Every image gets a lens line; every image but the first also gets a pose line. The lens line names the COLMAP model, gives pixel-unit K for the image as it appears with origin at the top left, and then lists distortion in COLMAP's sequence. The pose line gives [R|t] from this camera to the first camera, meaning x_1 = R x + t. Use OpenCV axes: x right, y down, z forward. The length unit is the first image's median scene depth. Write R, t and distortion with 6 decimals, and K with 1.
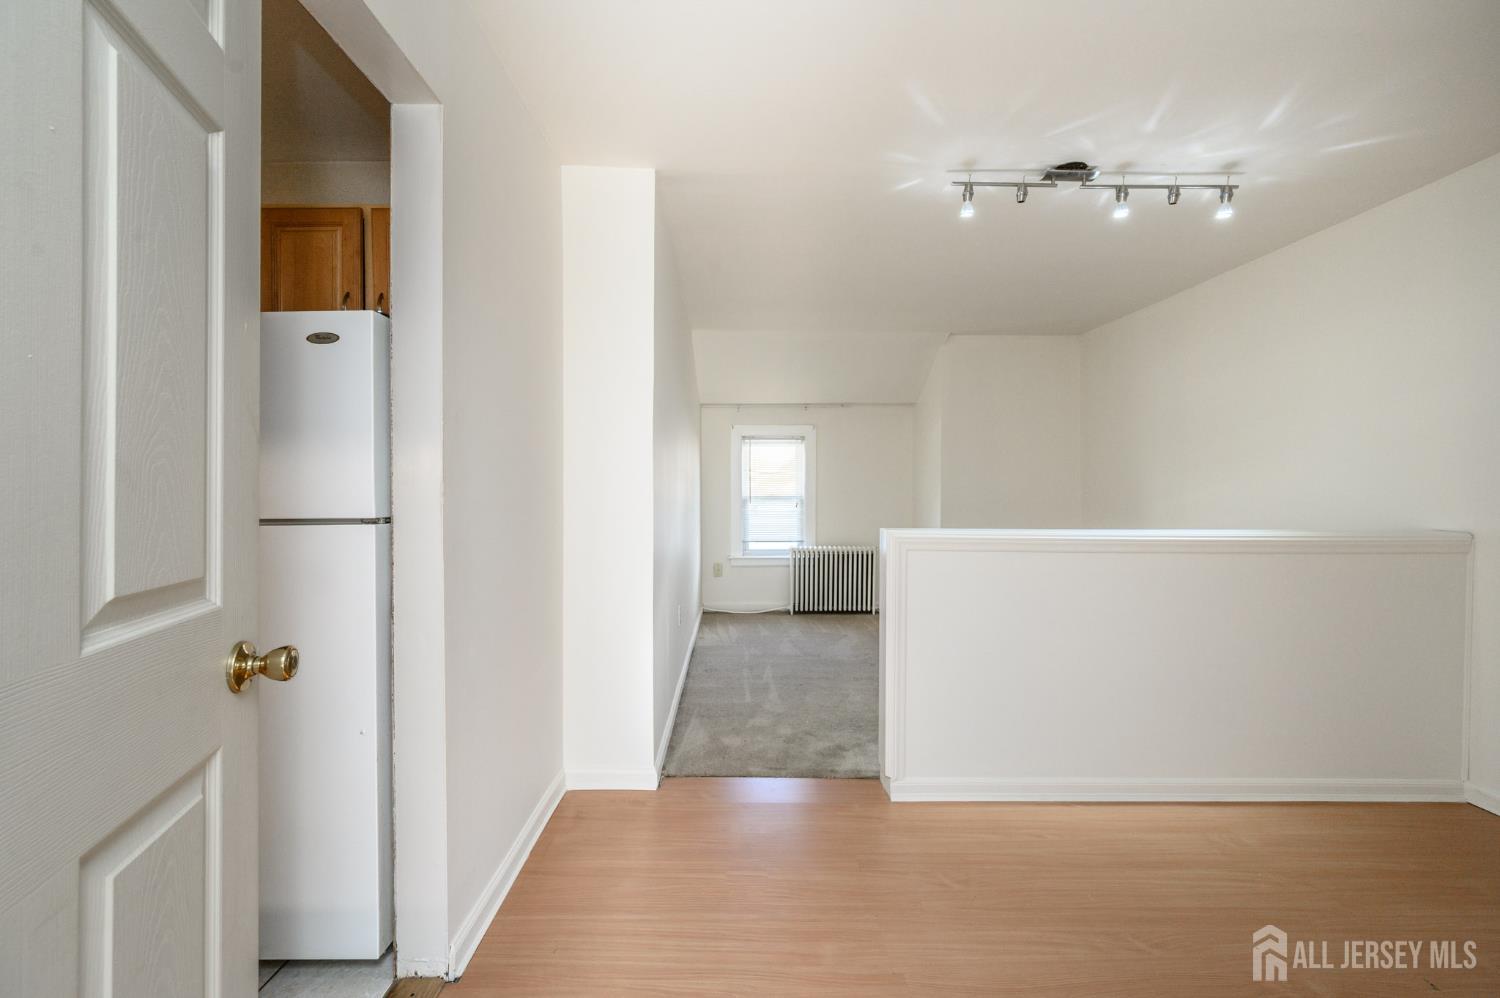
lens RADIAL K [[591.1, 0, 745.3], [0, 591.1, 490.9], [0, 0, 1]] dist [-0.000651, -0.000119]
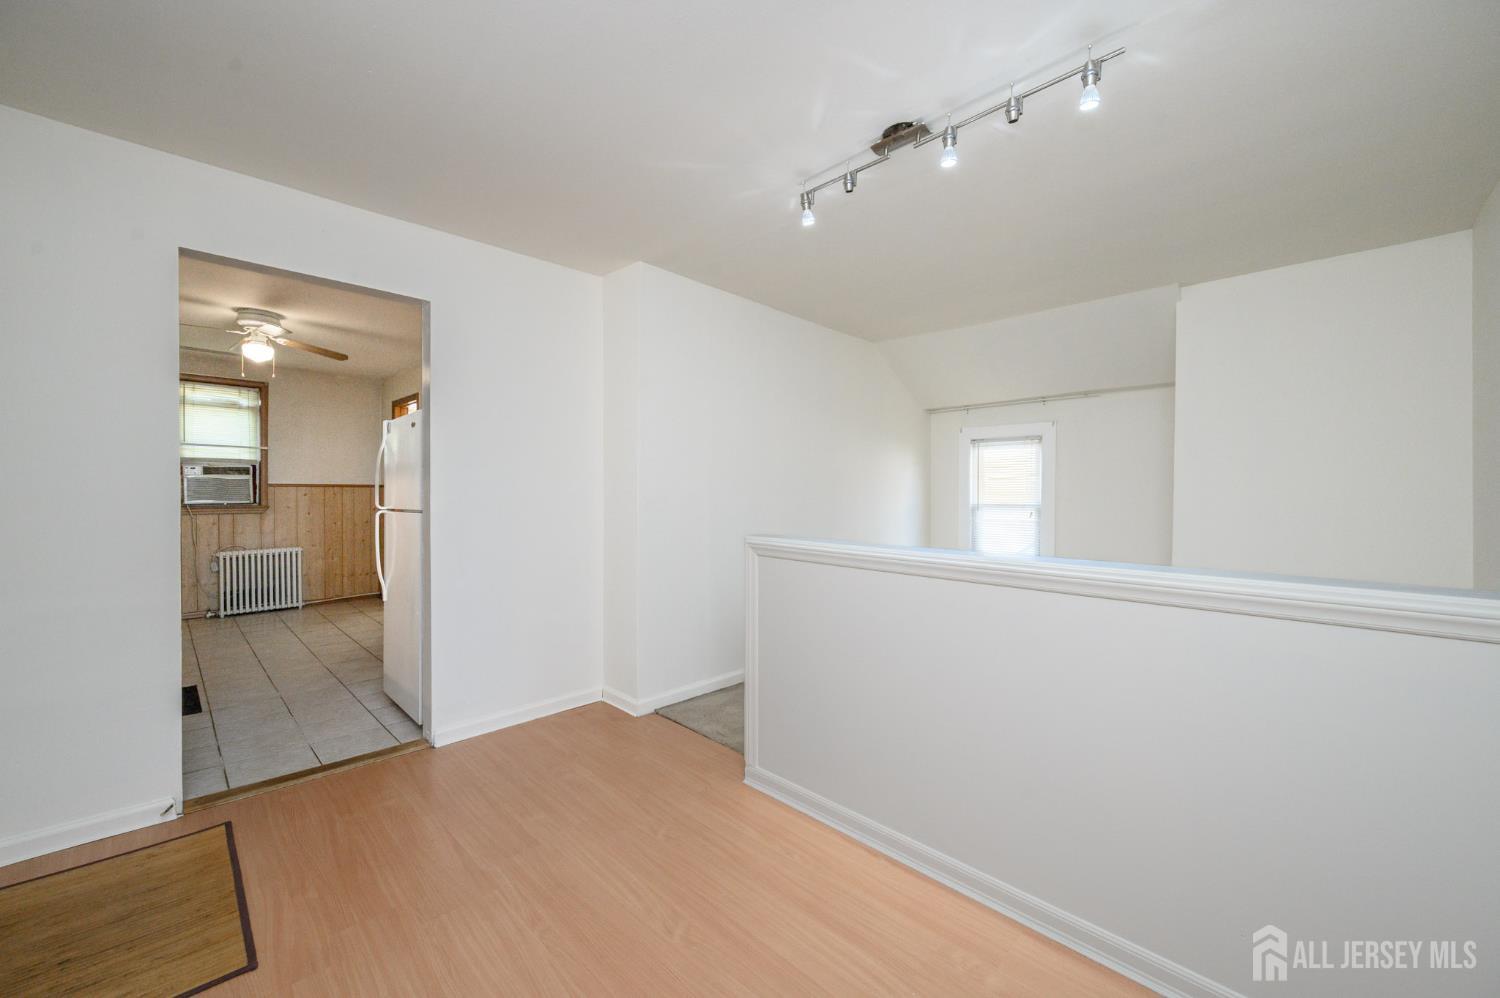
lens RADIAL K [[592.4, 0, 753.3], [0, 592.4, 493.7], [0, 0, 1]] dist [0.000126, -0.000012]
pose [[0.702233, 0.004550, -0.711932, 1.012035], [-0.006247, 0.999980, 0.000230, -0.011043], [0.711919, 0.004286, 0.702248, 0.231262]]
